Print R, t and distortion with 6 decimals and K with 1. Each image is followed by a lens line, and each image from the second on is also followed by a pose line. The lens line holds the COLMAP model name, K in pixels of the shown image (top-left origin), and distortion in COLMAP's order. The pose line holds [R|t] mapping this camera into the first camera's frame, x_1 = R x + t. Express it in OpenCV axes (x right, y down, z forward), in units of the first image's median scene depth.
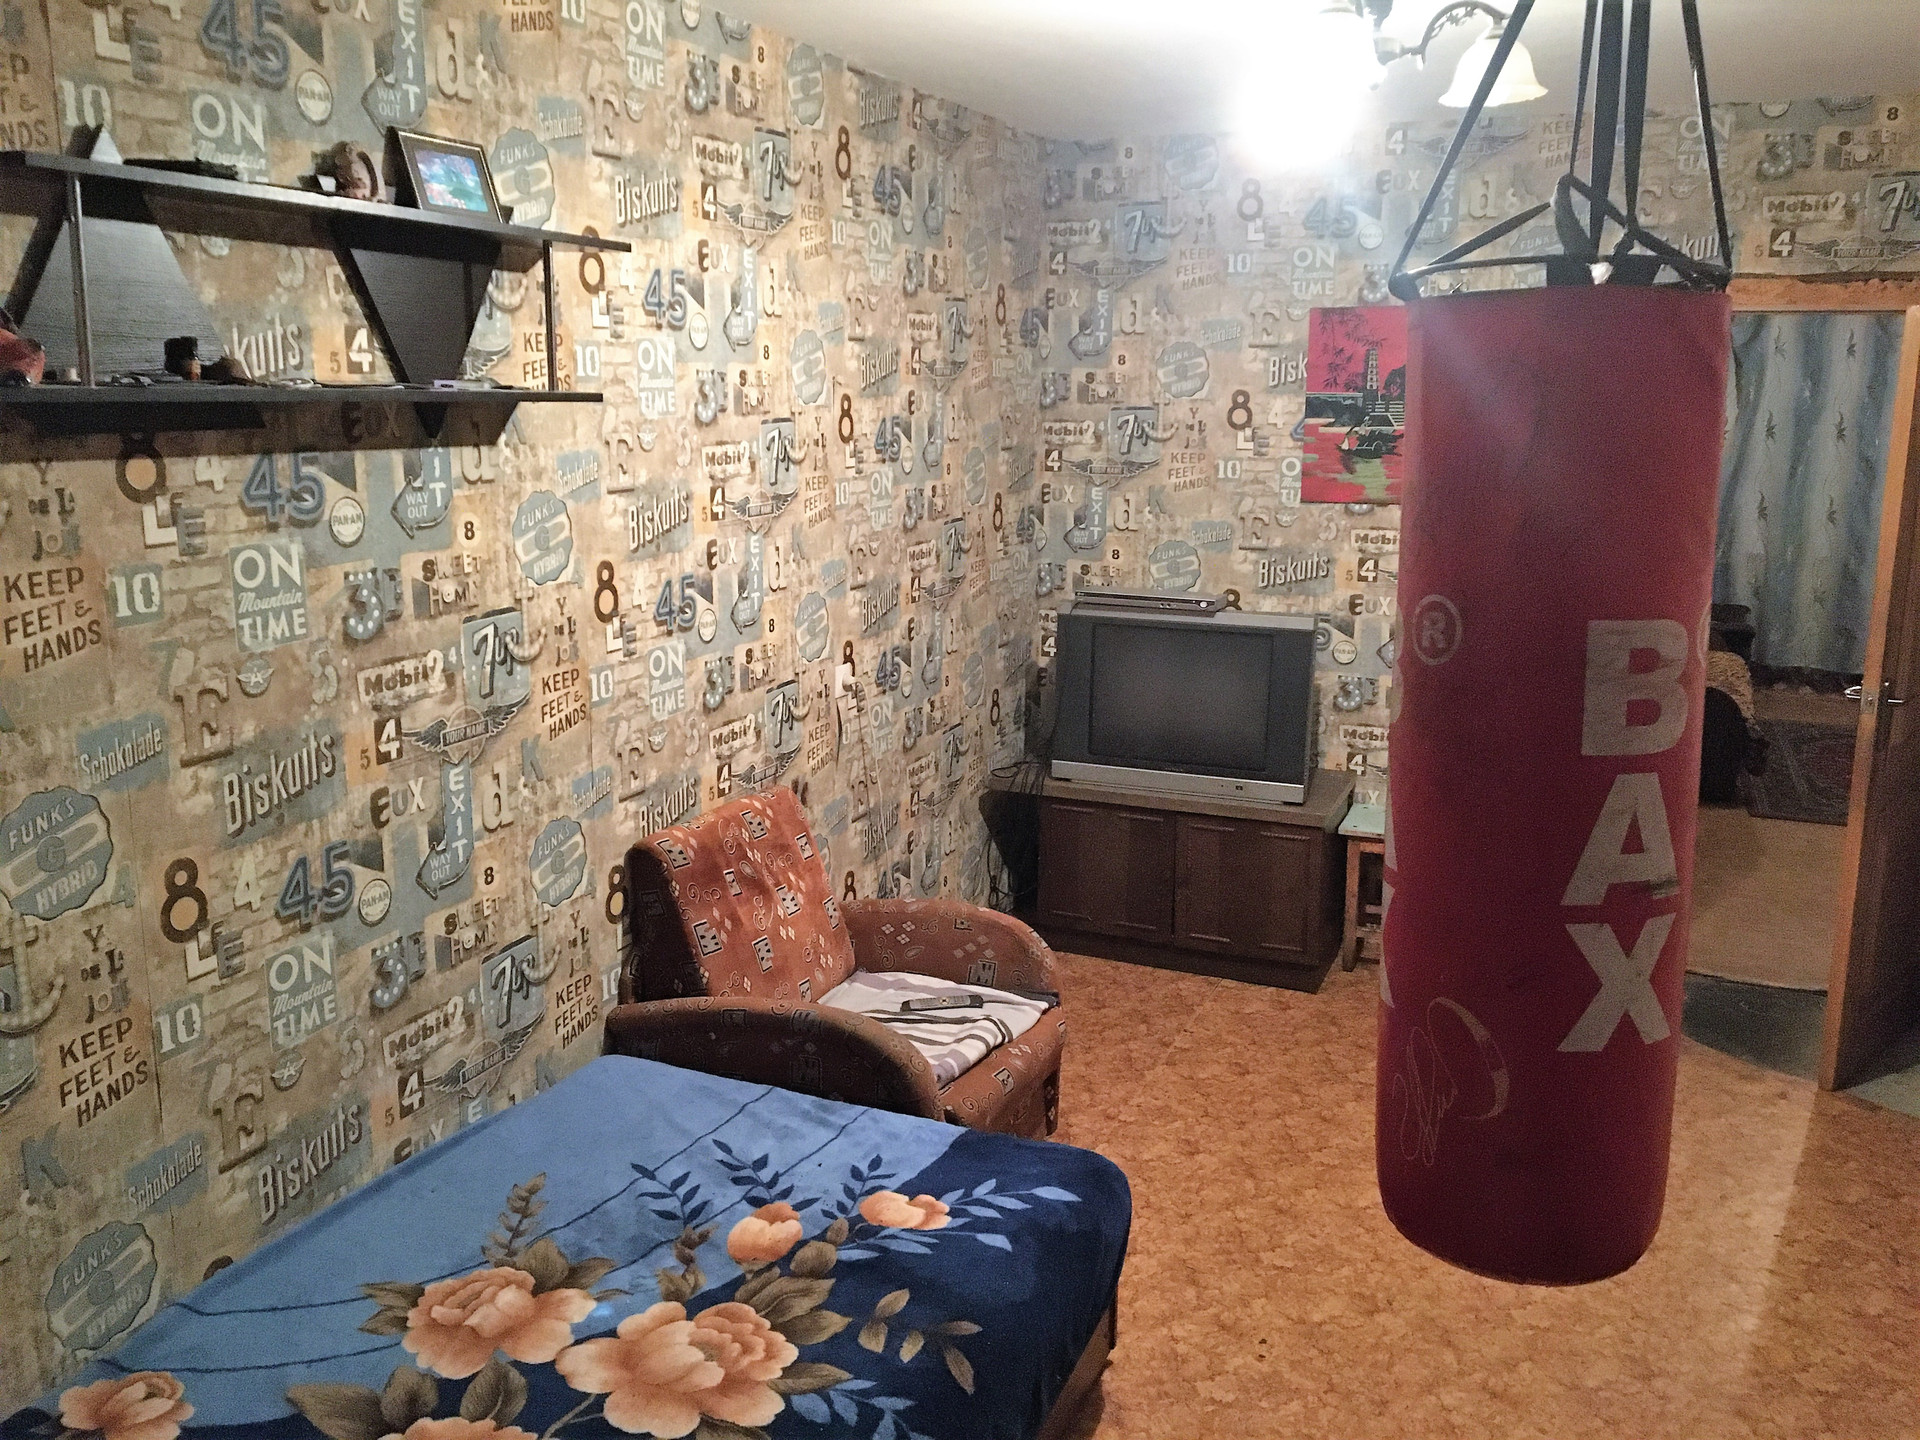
lens RADIAL K [[1592.6, 0, 936.5], [0, 1592.6, 725.7], [0, 0, 1]] dist [0.068944, -0.107774]
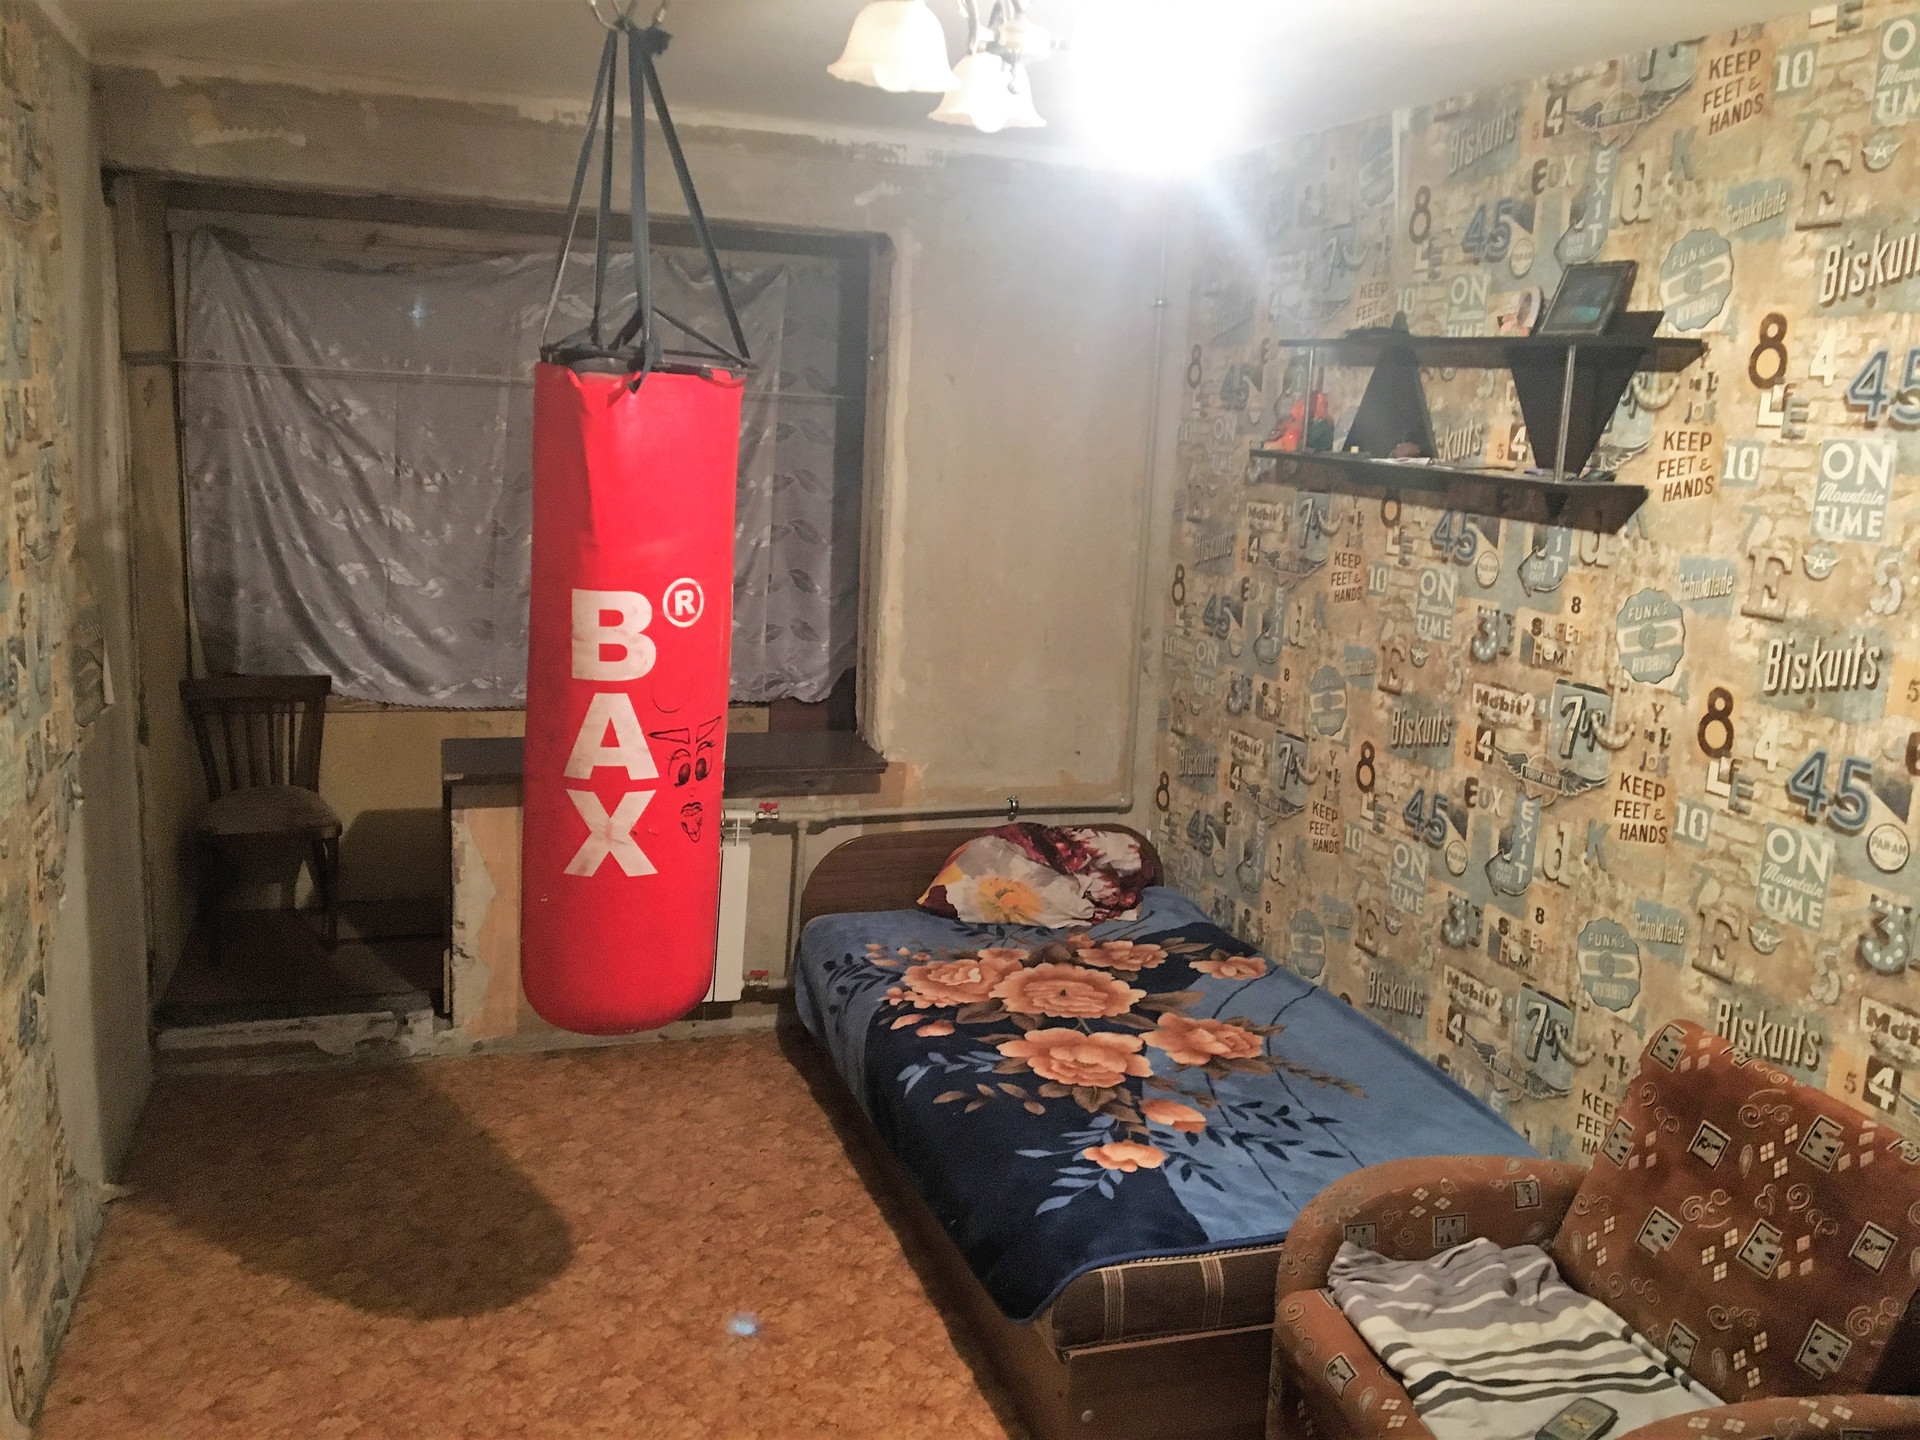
lens RADIAL K [[1592.6, 0, 936.5], [0, 1592.6, 725.7], [0, 0, 1]] dist [0.068944, -0.107774]
pose [[-0.742623, 0.097412, -0.662587, 0.824949], [-0.191387, 0.917236, 0.349354, -0.366635], [0.641780, 0.386249, -0.662518, 1.557504]]
